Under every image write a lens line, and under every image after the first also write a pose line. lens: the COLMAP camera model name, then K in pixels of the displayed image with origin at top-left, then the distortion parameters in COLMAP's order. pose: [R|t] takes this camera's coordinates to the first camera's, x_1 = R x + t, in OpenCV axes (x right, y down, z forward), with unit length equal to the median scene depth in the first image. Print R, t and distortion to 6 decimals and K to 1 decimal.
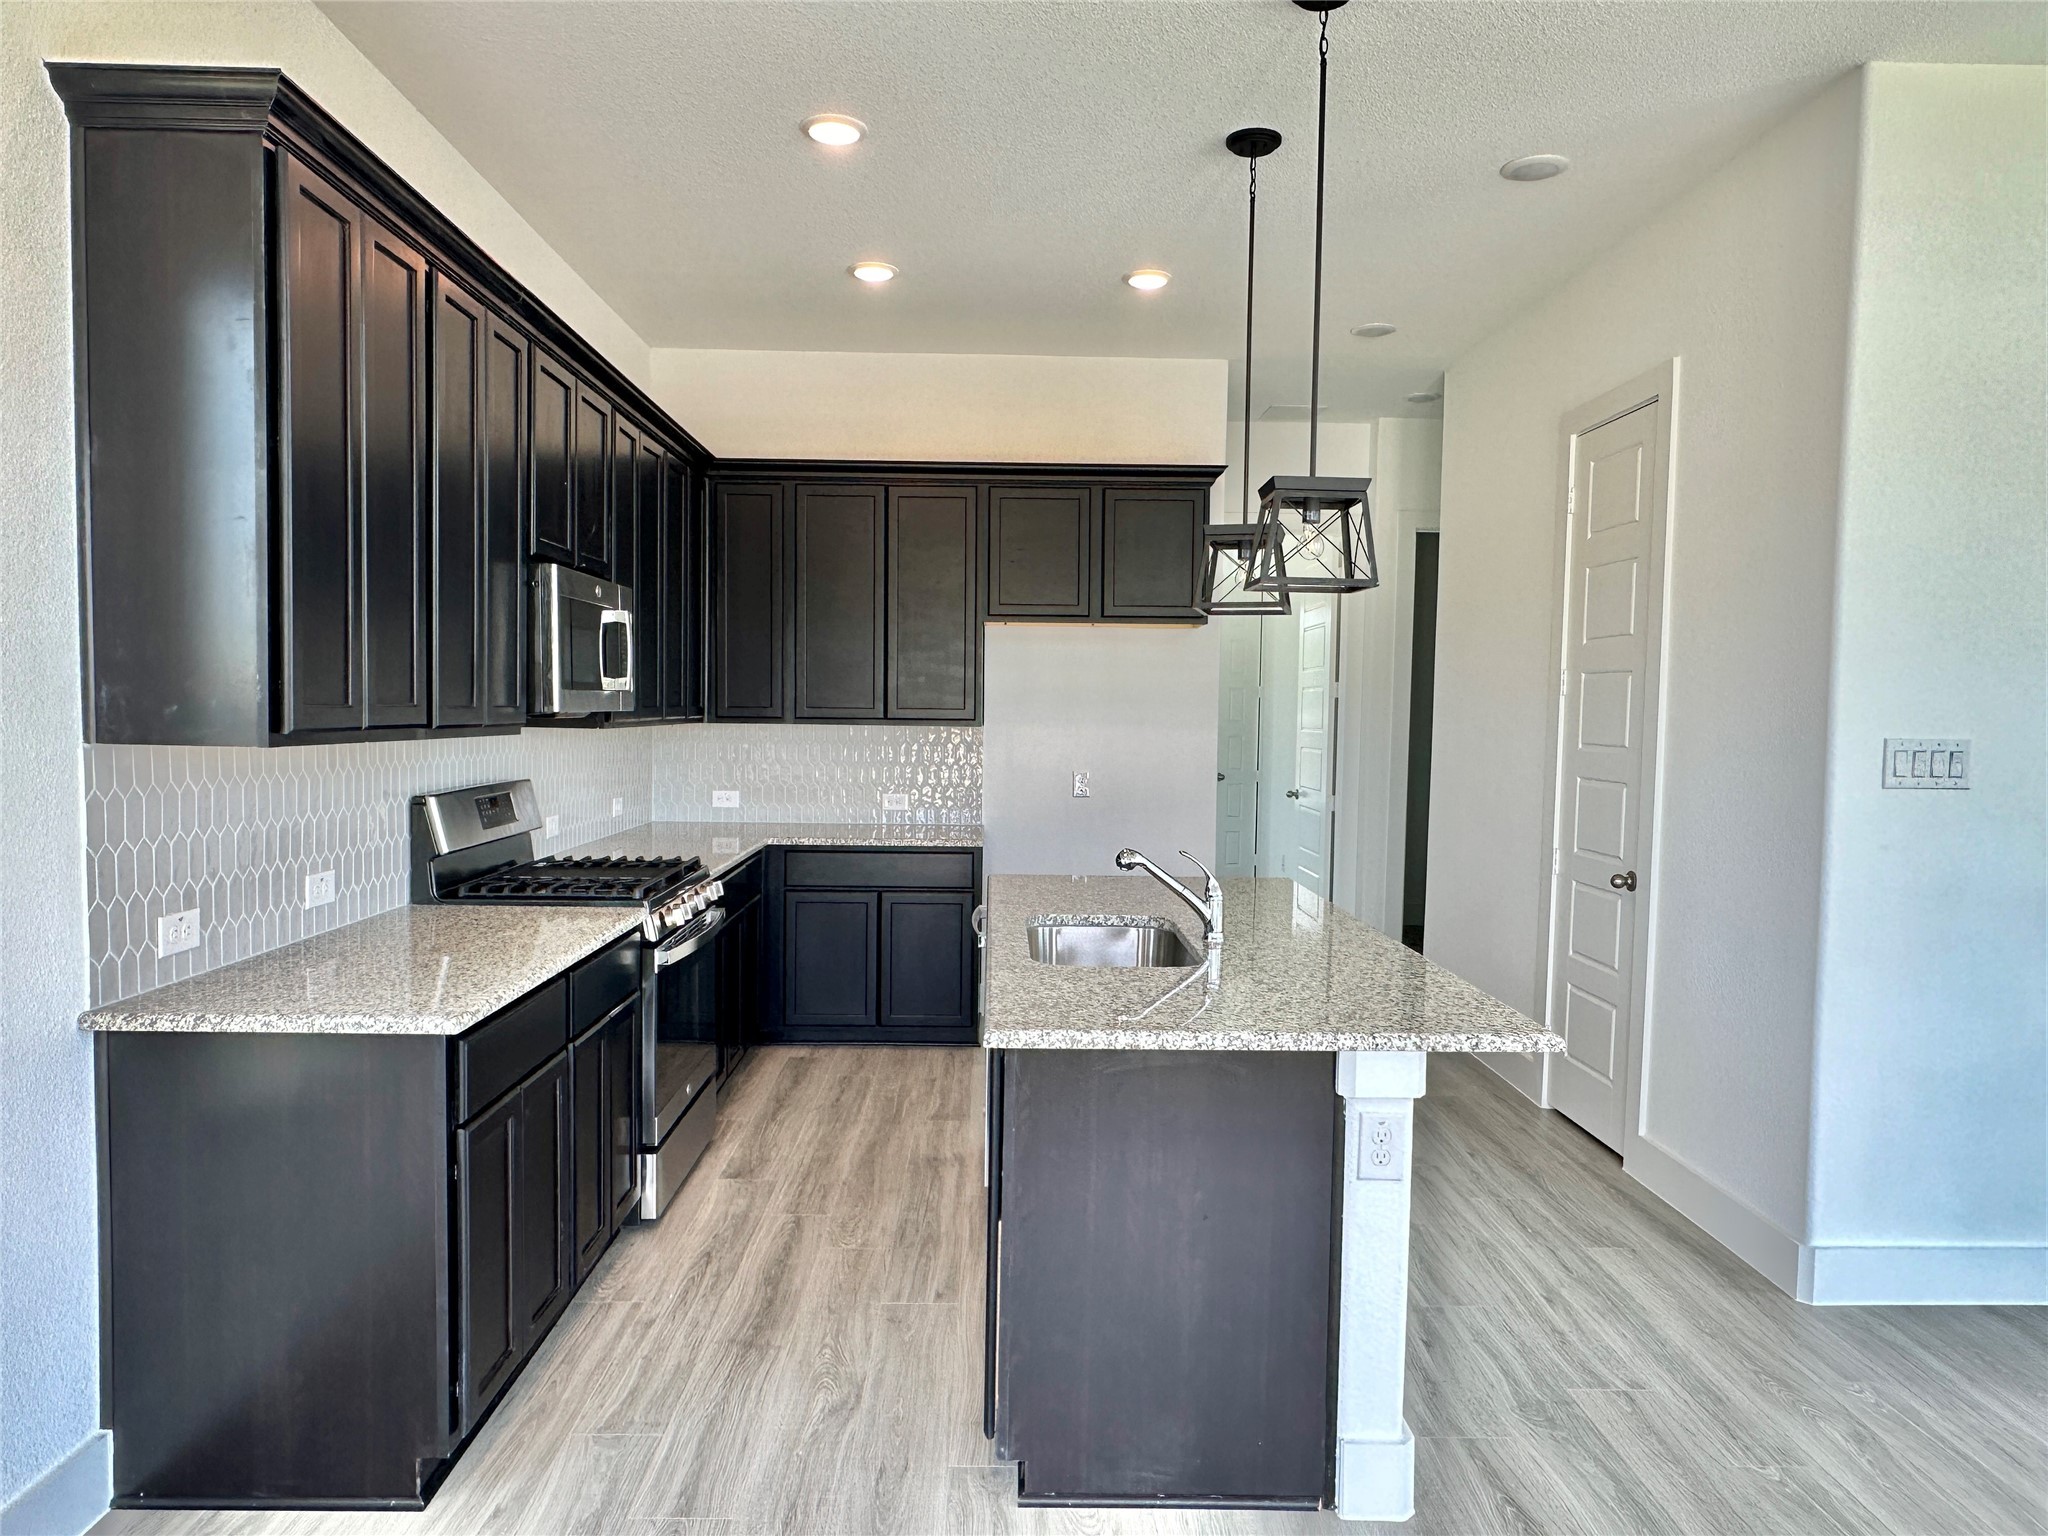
lens RADIAL K [[1318.2, 0, 1026.8], [0, 1318.2, 768.2], [0, 0, 1]] dist [-0.002862, -0.000152]
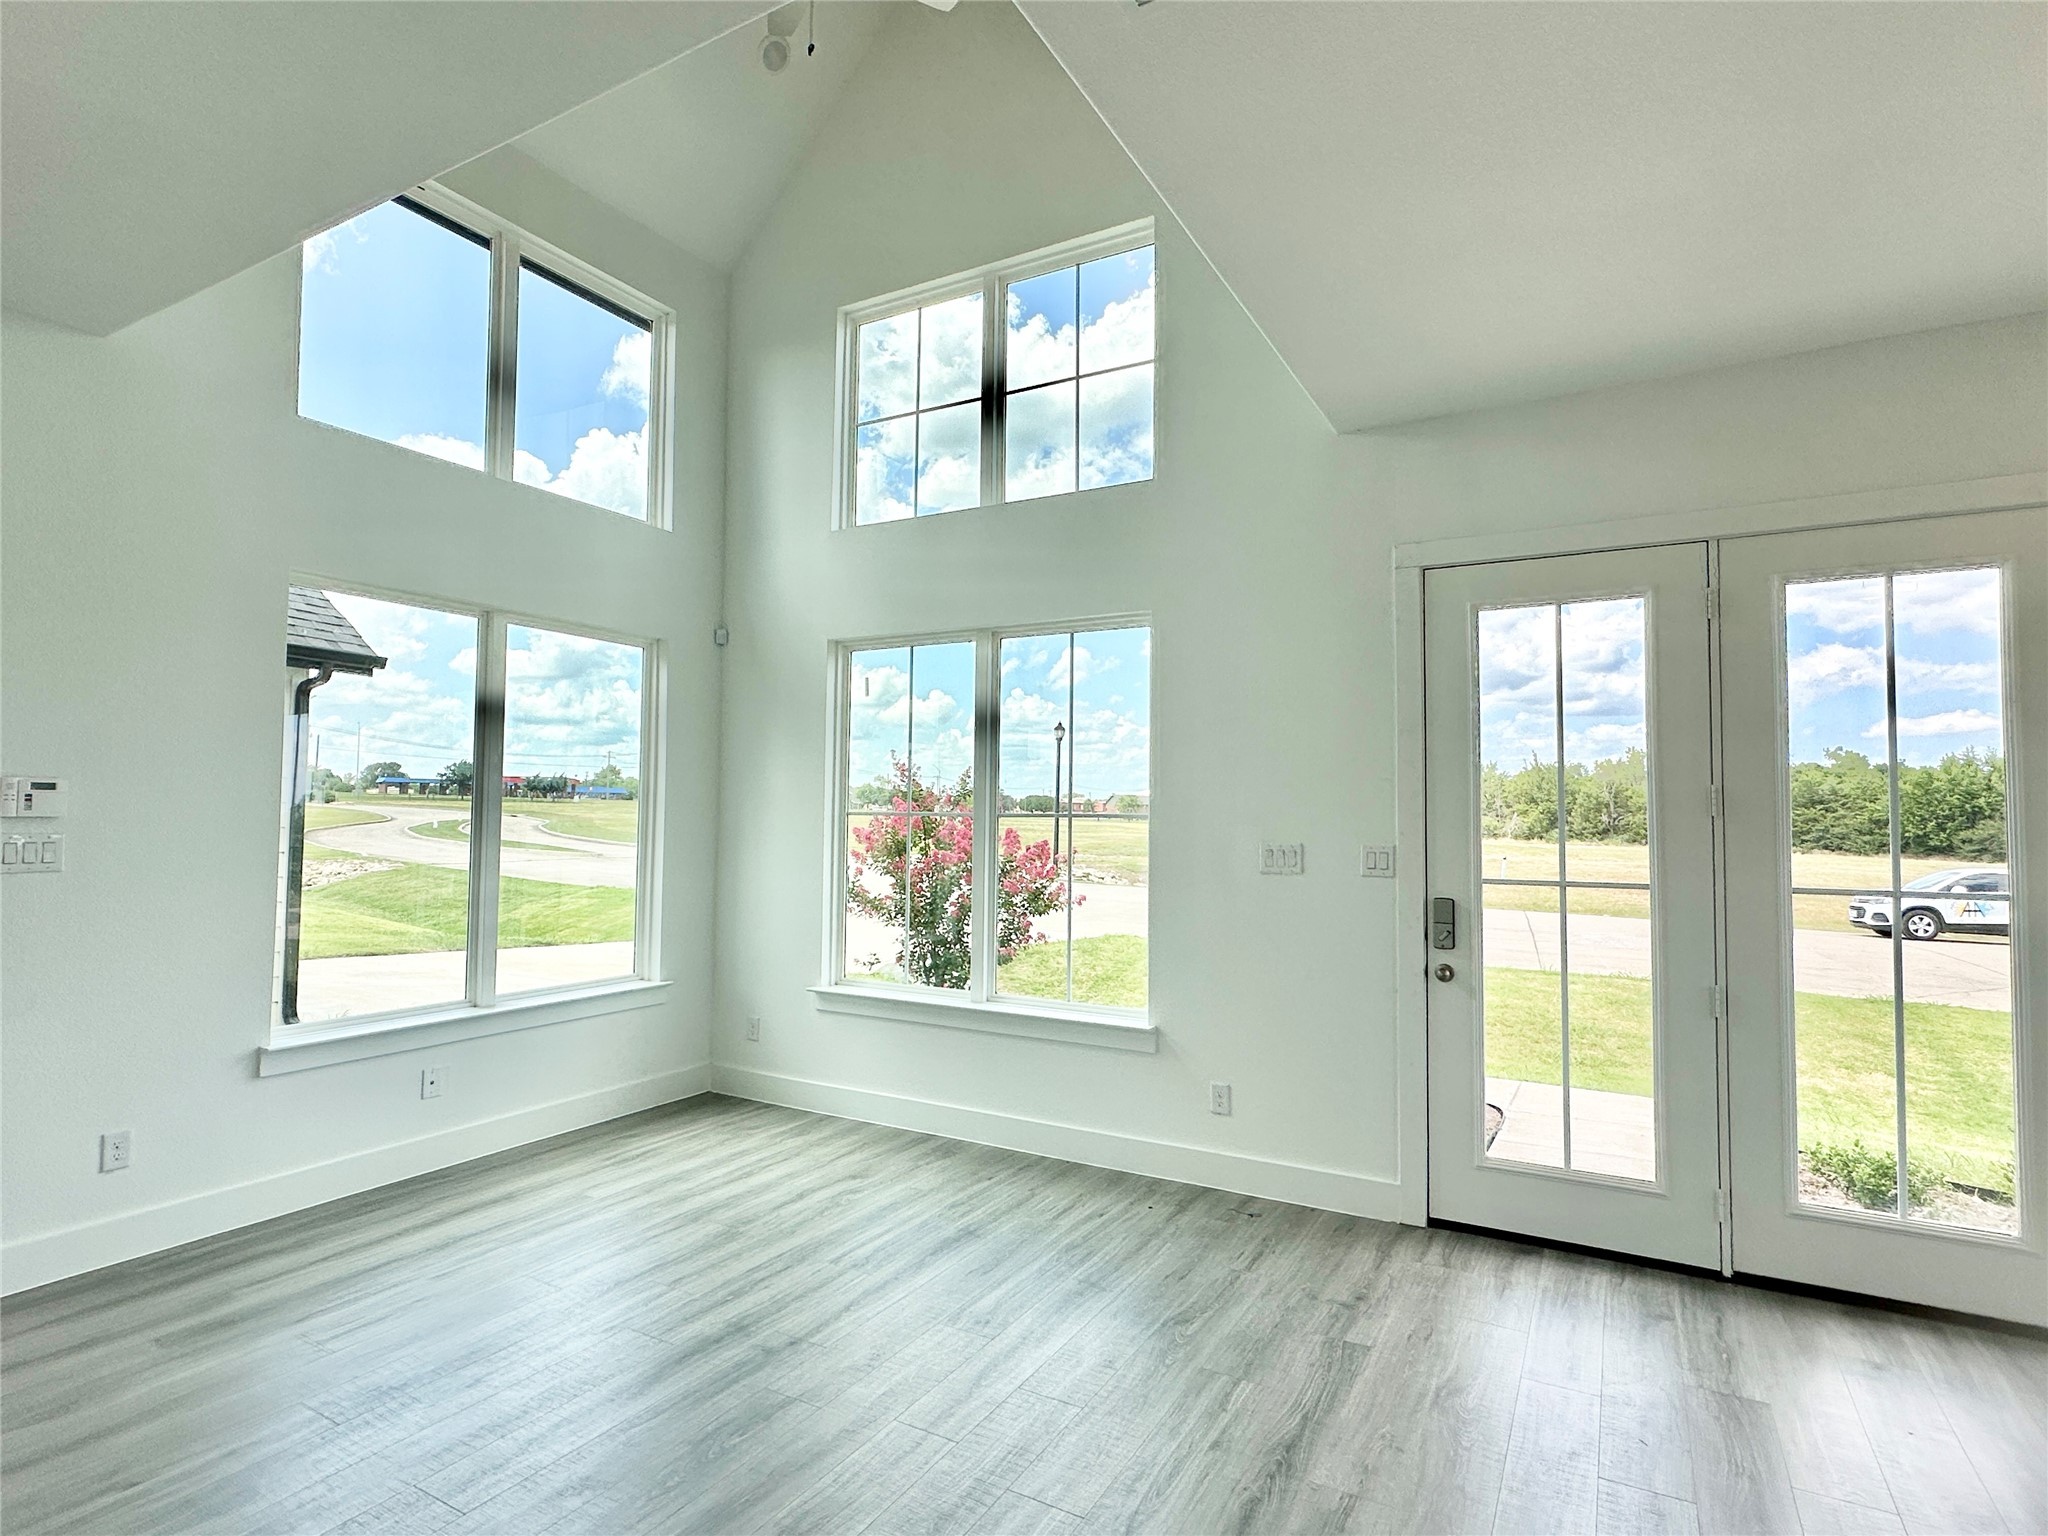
lens RADIAL K [[1069.3, 0, 1025.3], [0, 1069.3, 770.4], [0, 0, 1]] dist [-0.000717, -0.000079]
pose [[-0.855430, -0.008969, 0.517840, -0.608959], [-0.008897, 0.999957, 0.002622, -0.112913], [-0.517841, -0.002364, -0.855473, 1.856328]]
